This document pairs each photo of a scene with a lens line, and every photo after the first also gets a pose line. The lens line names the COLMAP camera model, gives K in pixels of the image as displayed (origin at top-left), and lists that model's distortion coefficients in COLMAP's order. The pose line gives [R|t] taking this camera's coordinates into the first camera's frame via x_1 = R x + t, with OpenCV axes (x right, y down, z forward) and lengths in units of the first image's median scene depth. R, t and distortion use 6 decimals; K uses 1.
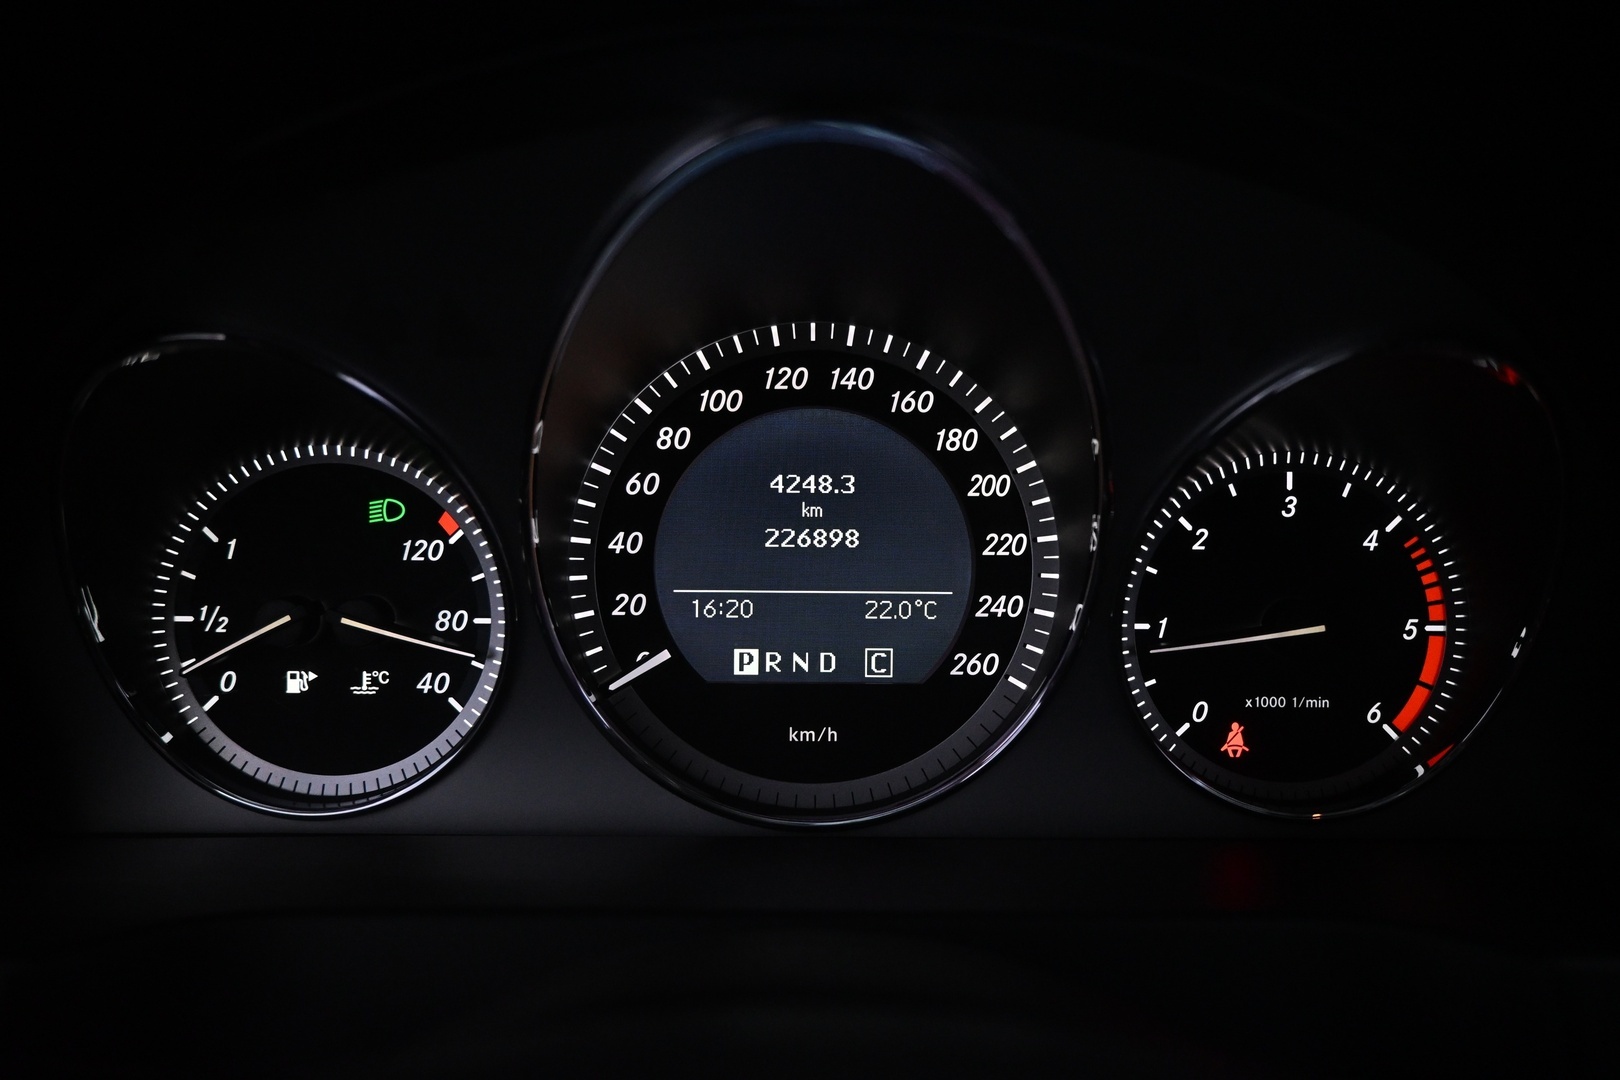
lens RADIAL K [[1114.9, 0, 810.0], [0, 1114.9, 540.0], [0, 0, 1]] dist [0.014573, -0.002515]
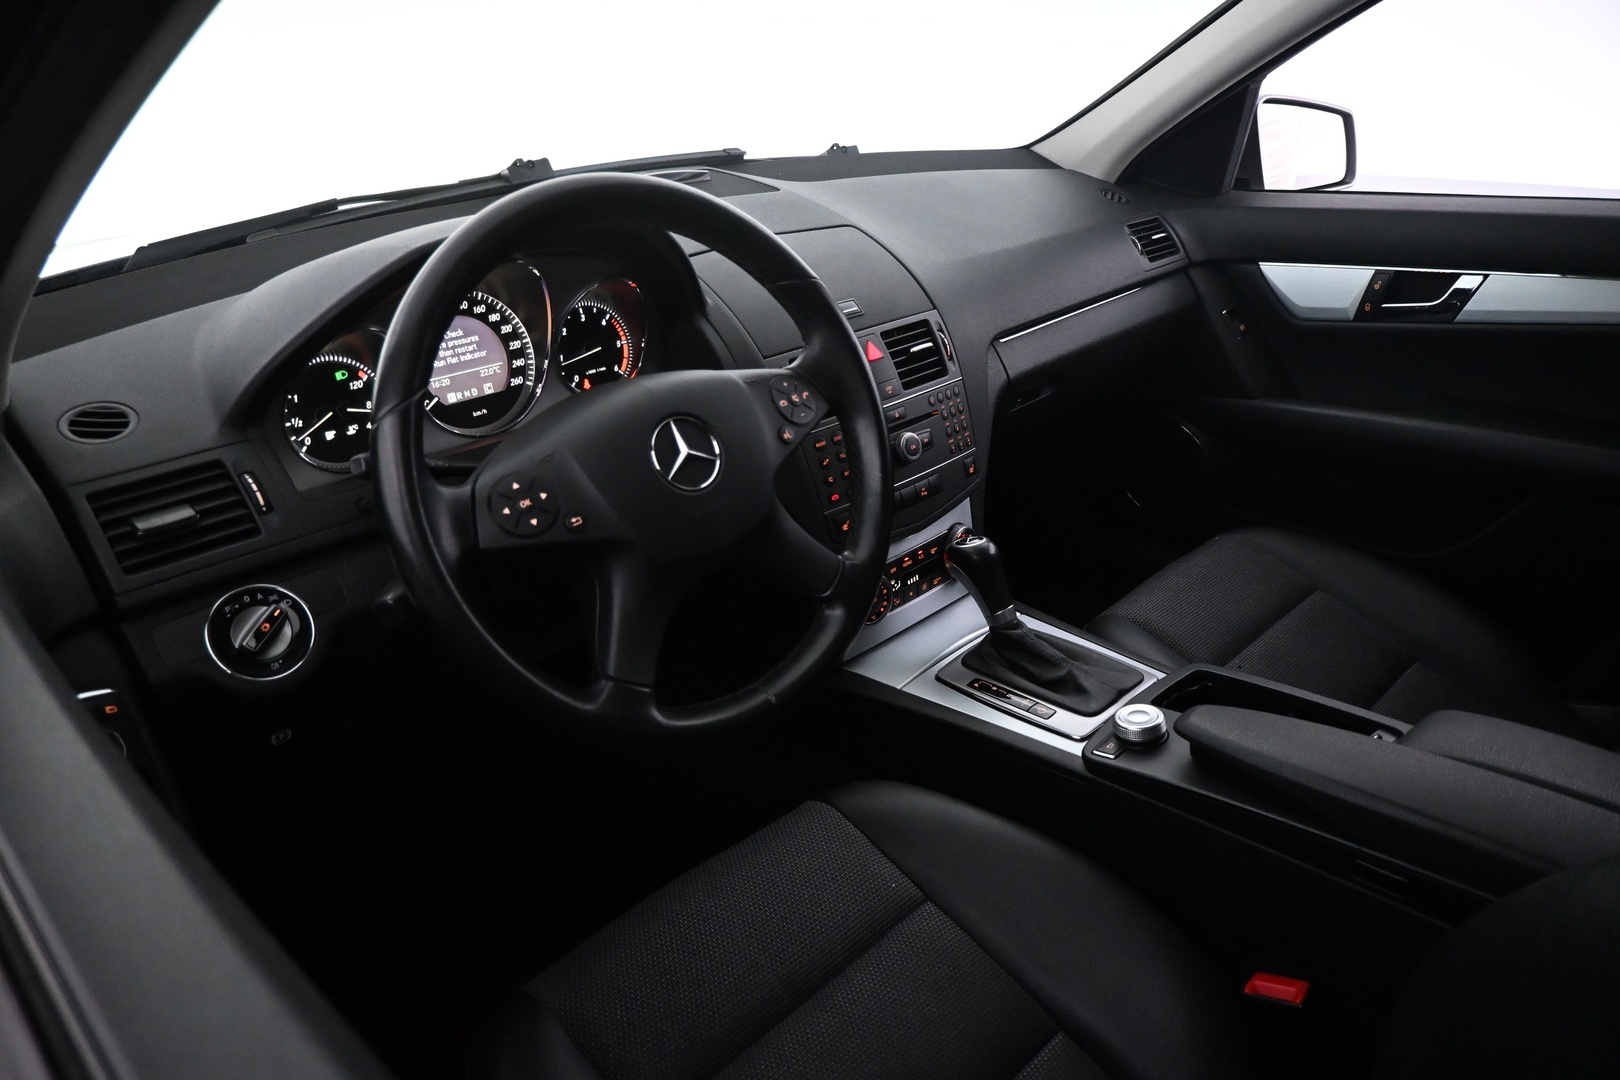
lens RADIAL K [[1114.9, 0, 810.0], [0, 1114.9, 540.0], [0, 0, 1]] dist [0.014573, -0.002515]
pose [[0.725181, -0.320009, 0.609677, -1.479700], [0.210520, 0.946085, 0.246182, -0.083676], [-0.655587, -0.050177, 0.753451, -2.257168]]
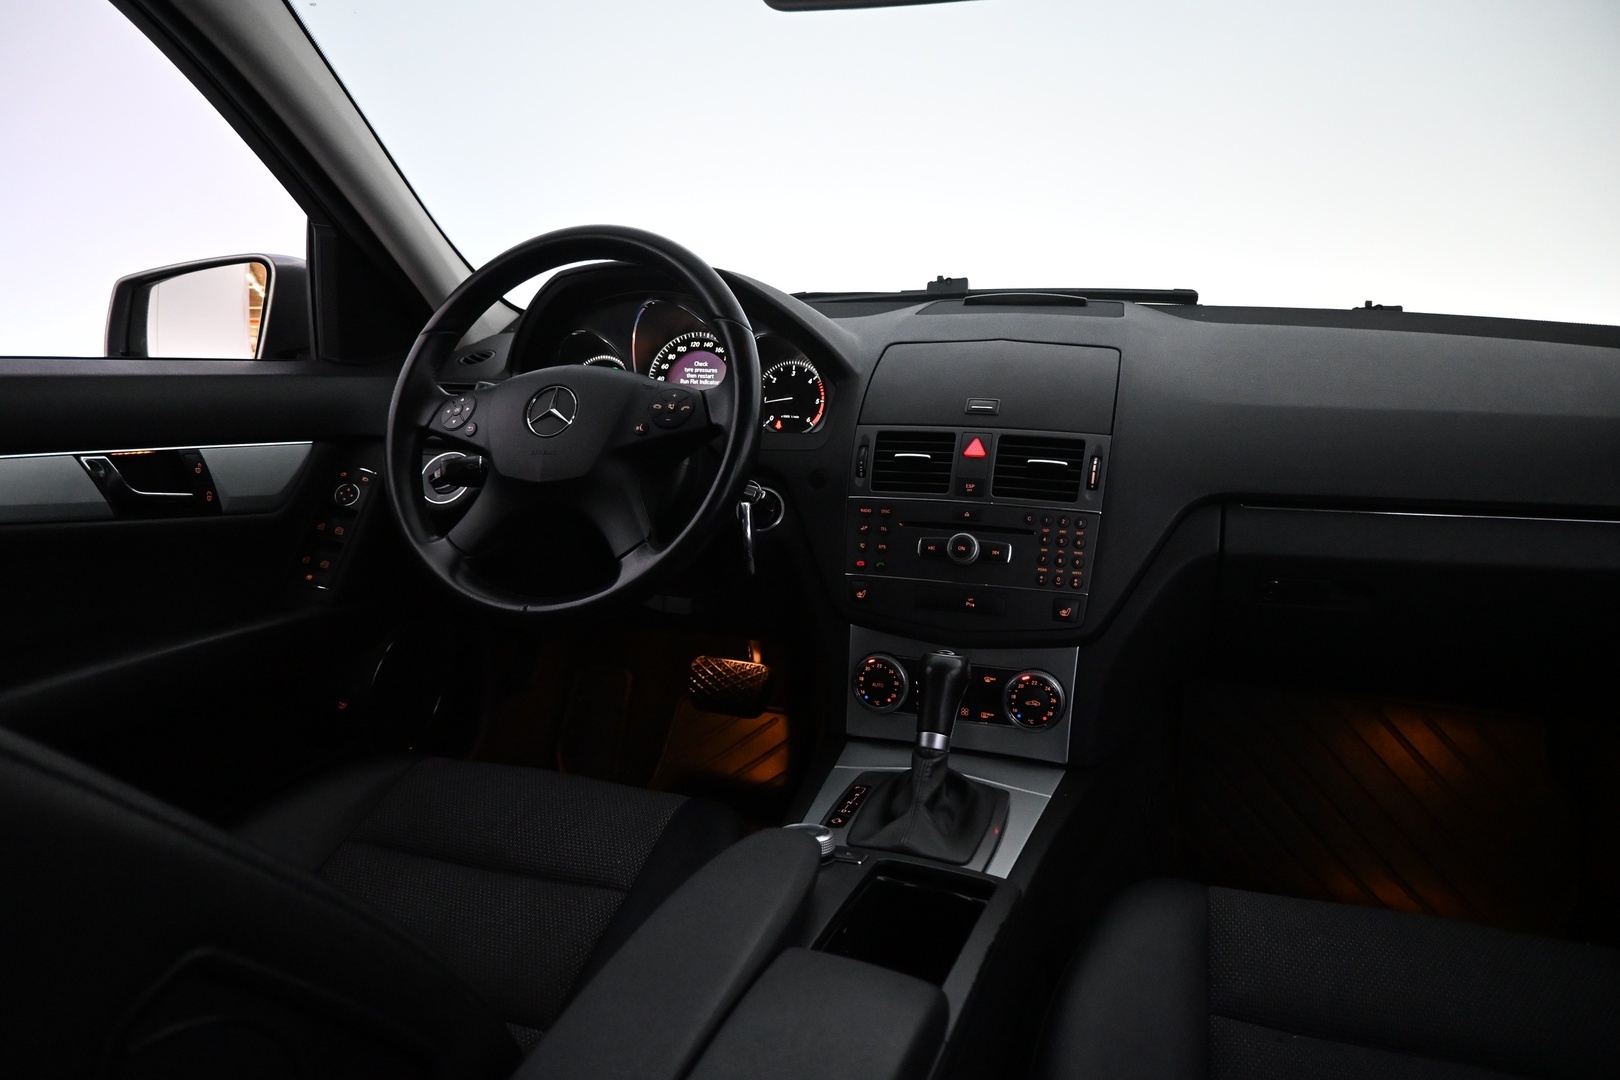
lens RADIAL K [[1114.9, 0, 810.0], [0, 1114.9, 540.0], [0, 0, 1]] dist [0.014573, -0.002515]
pose [[0.944630, 0.066017, -0.321428, 1.975441], [-0.080558, 0.996232, -0.032136, 0.776093], [0.318095, 0.056250, 0.946388, -3.189175]]
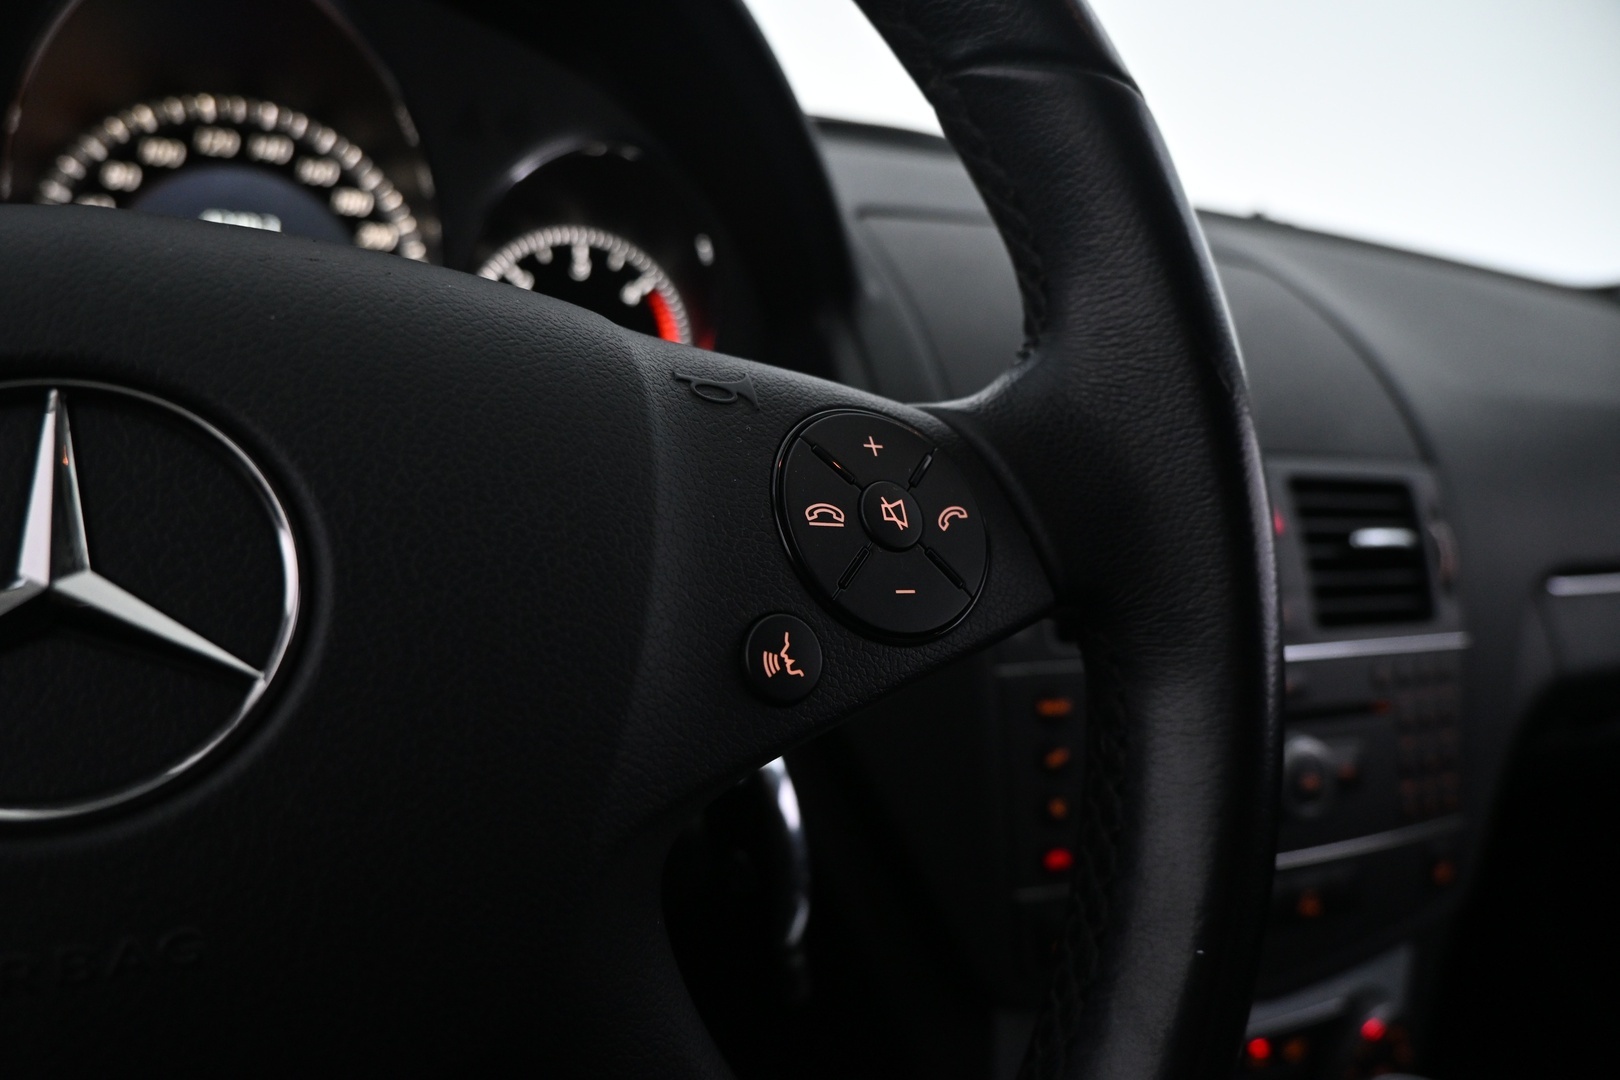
lens RADIAL K [[1114.9, 0, 810.0], [0, 1114.9, 540.0], [0, 0, 1]] dist [0.014573, -0.002515]
pose [[0.915572, -0.009926, 0.402033, 0.087136], [-0.014234, 0.998269, 0.057063, 0.256256], [-0.401903, -0.057968, 0.913845, -0.587733]]
